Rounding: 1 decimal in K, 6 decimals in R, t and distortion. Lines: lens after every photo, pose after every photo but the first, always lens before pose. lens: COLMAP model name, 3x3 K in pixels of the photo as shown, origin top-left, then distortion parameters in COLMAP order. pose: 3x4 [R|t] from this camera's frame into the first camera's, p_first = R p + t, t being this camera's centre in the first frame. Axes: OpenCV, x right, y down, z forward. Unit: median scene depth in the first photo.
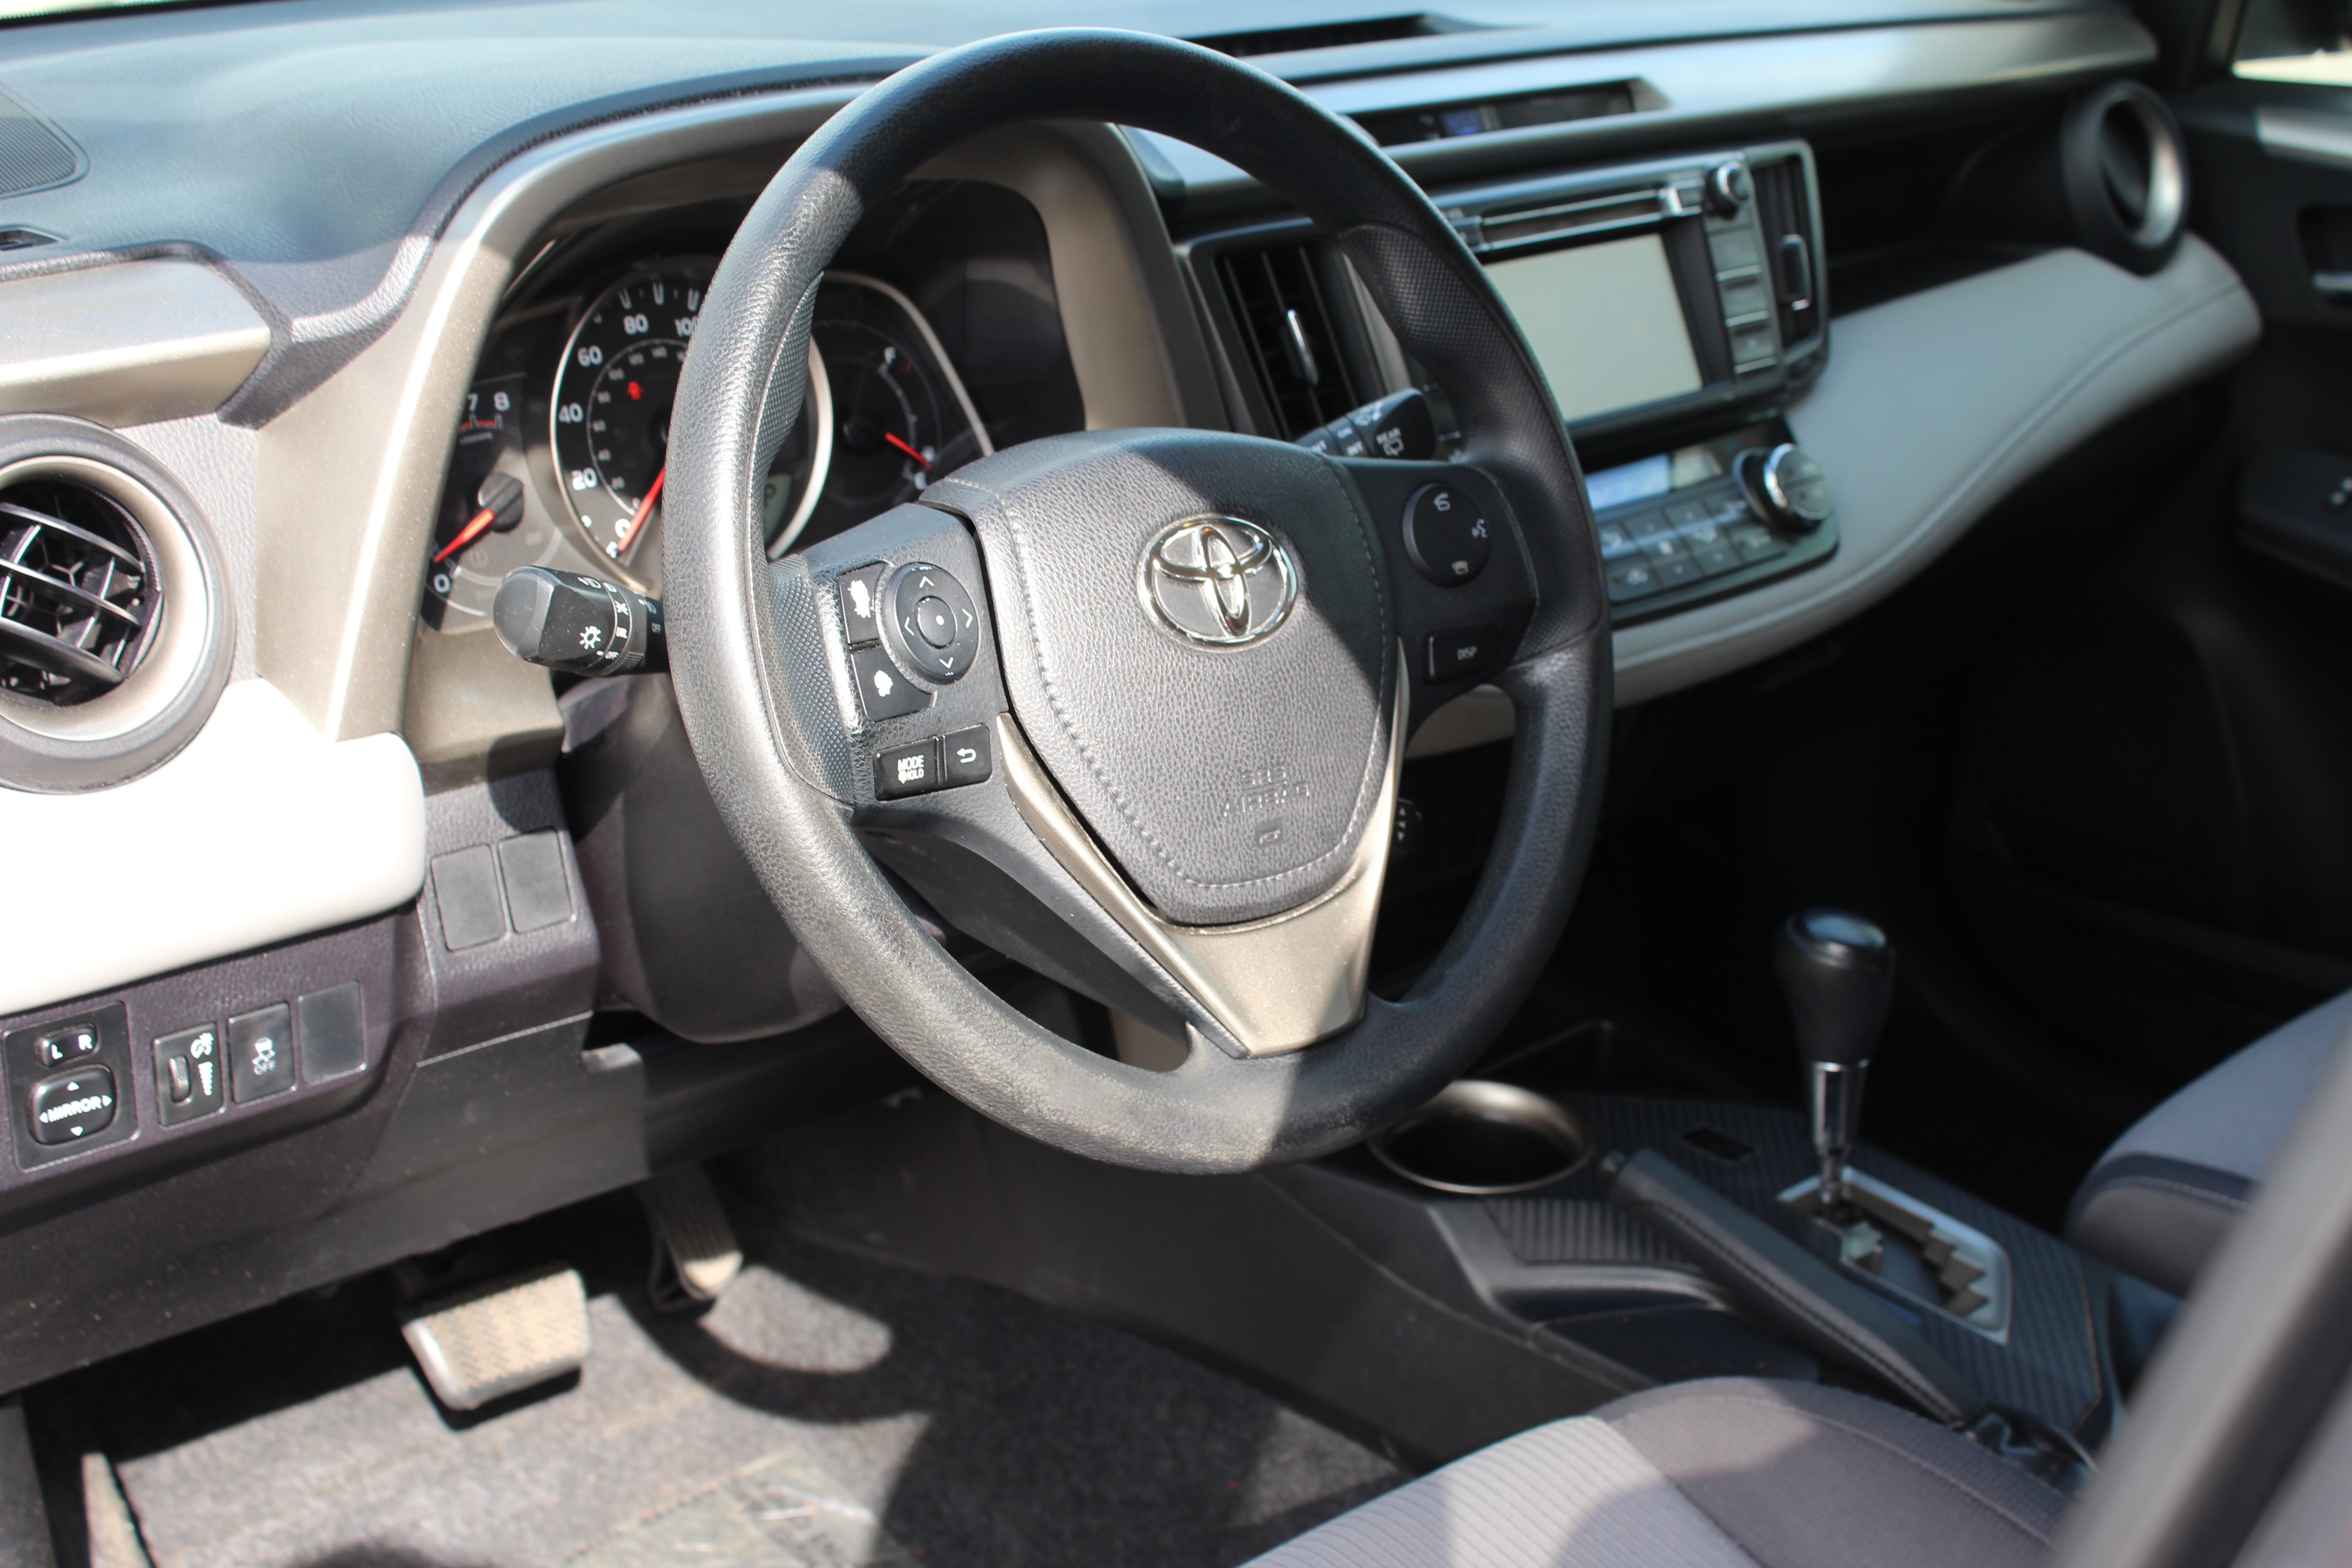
lens RADIAL K [[3146.6, 0, 1261.9], [0, 3146.6, 787.7], [0, 0, 1]] dist [-0.015827, 0.000823]
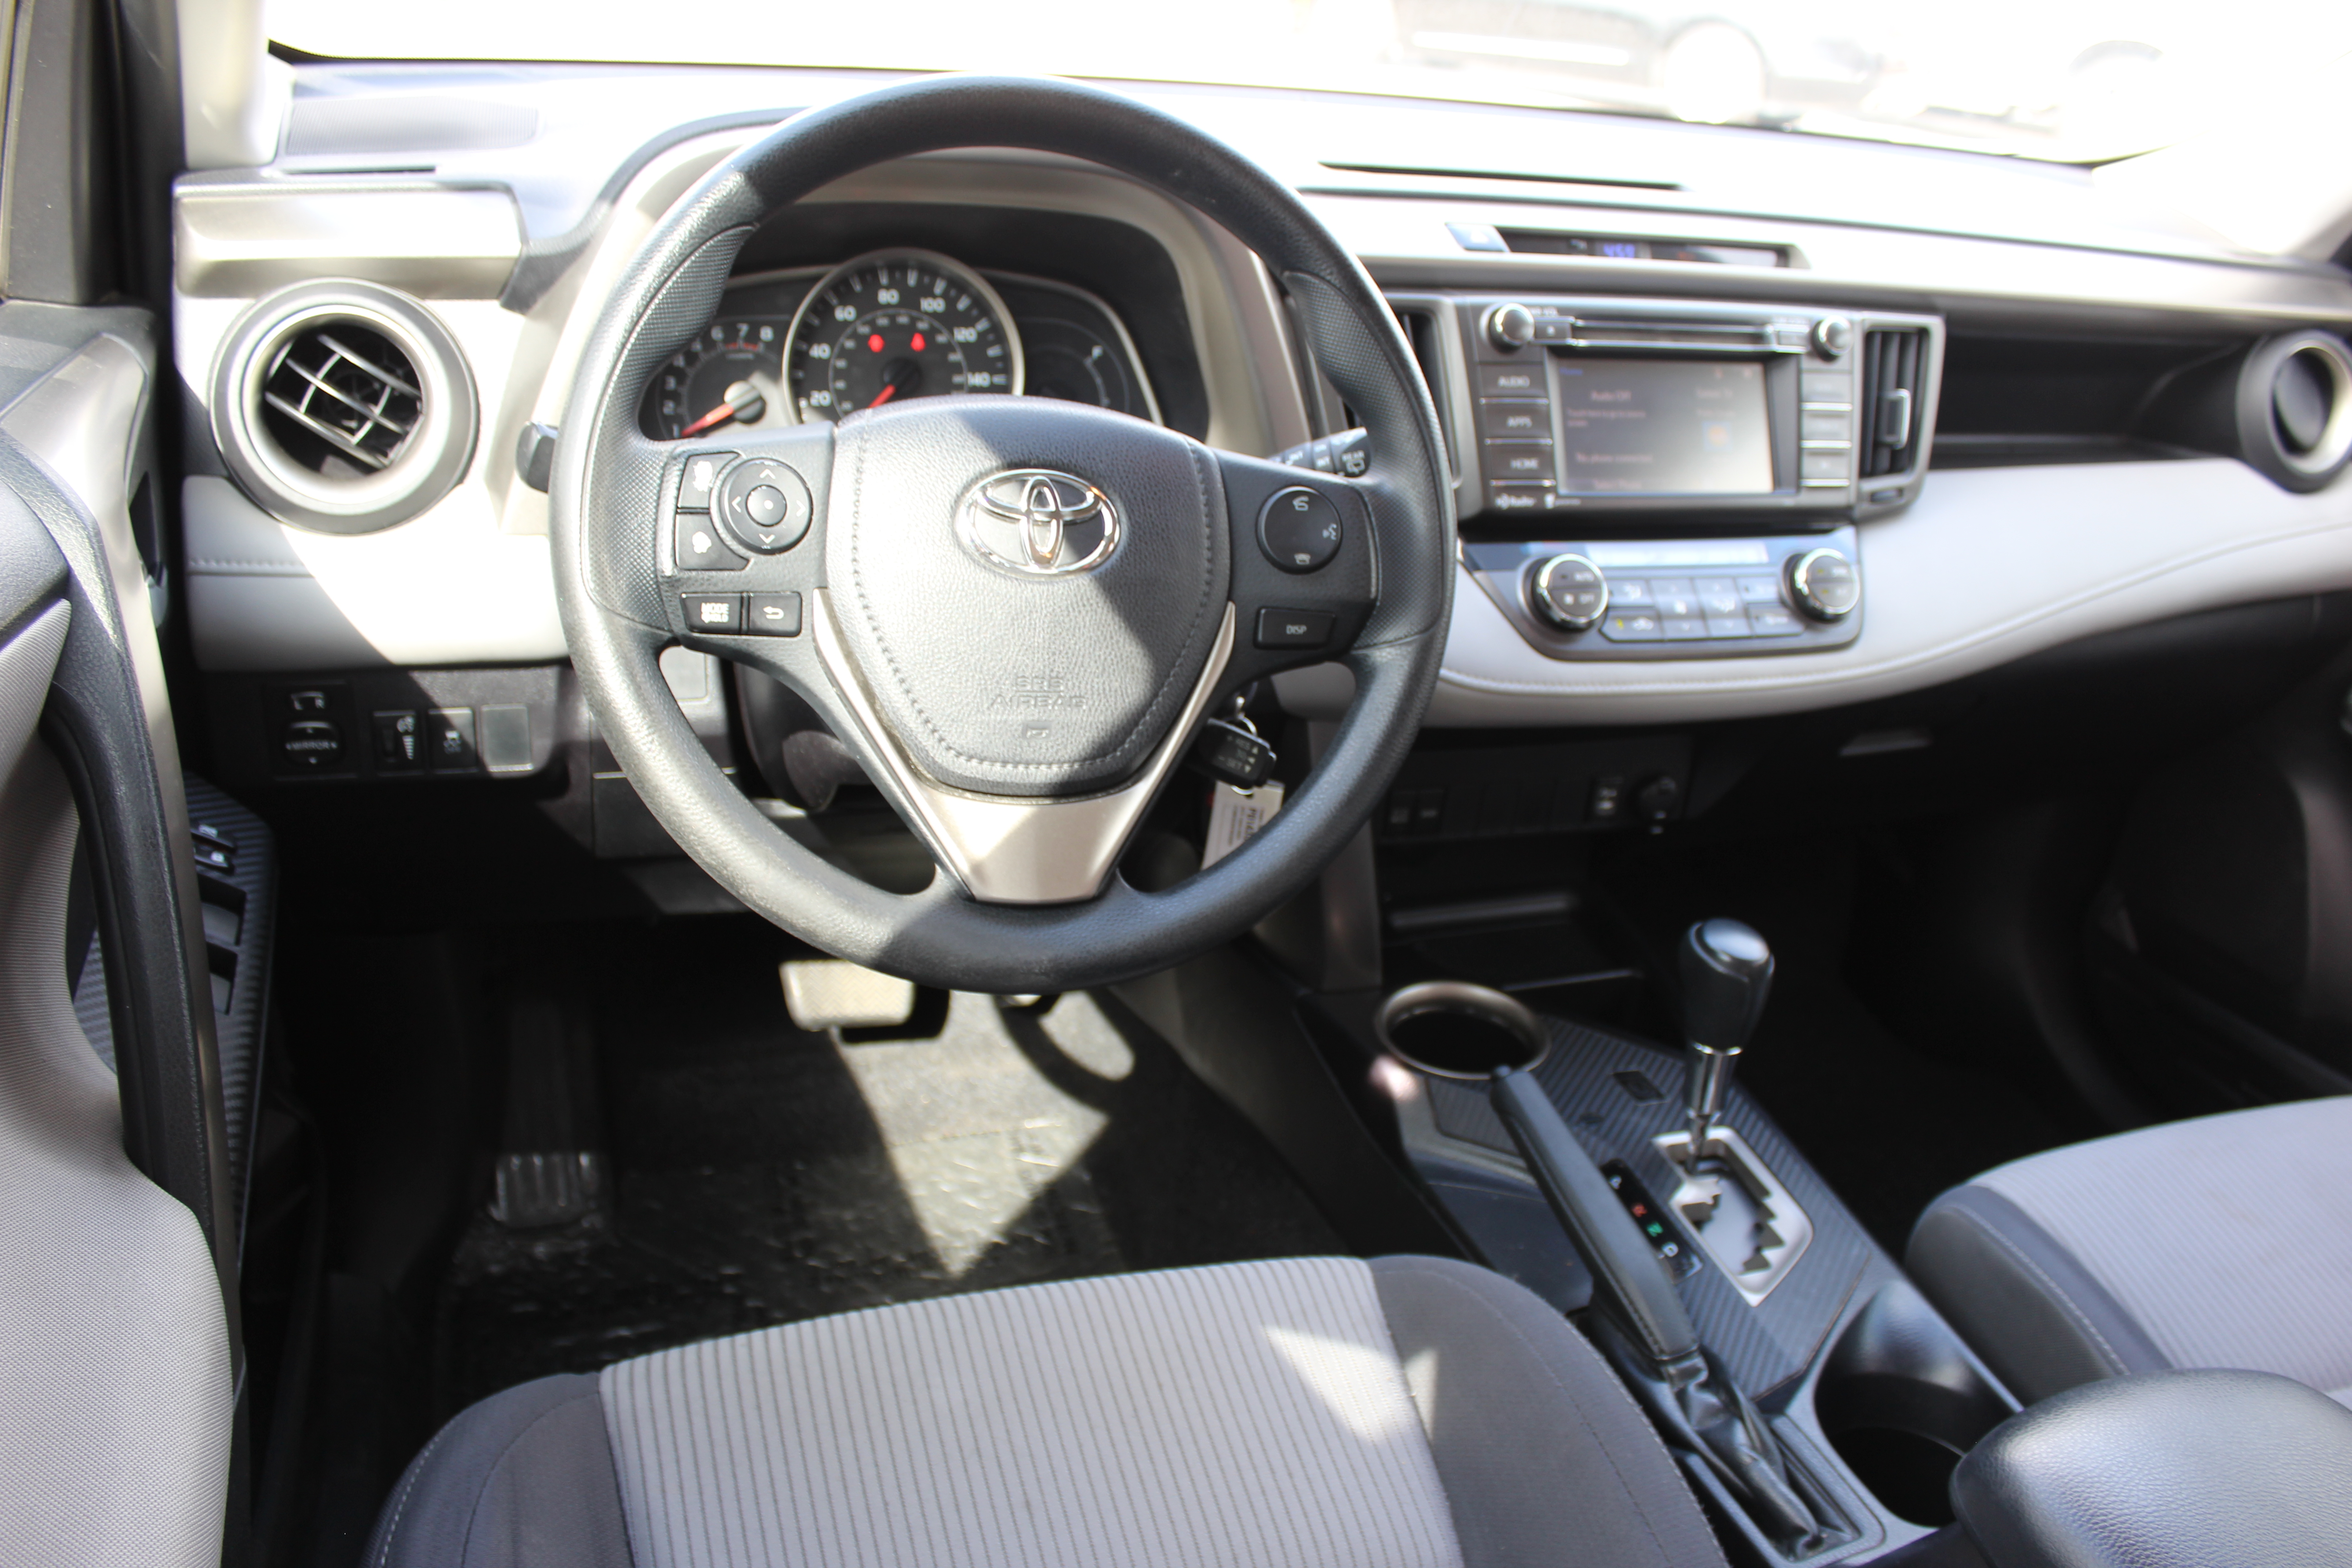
lens RADIAL K [[1998.1, 0, 1111.9], [0, 1998.1, 796.6], [0, 0, 1]] dist [-0.135976, 0.116941]
pose [[0.904196, 0.223734, -0.363829, 0.289010], [-0.207713, 0.974650, 0.083141, -0.028440], [0.373208, 0.000396, 0.927748, 0.253628]]
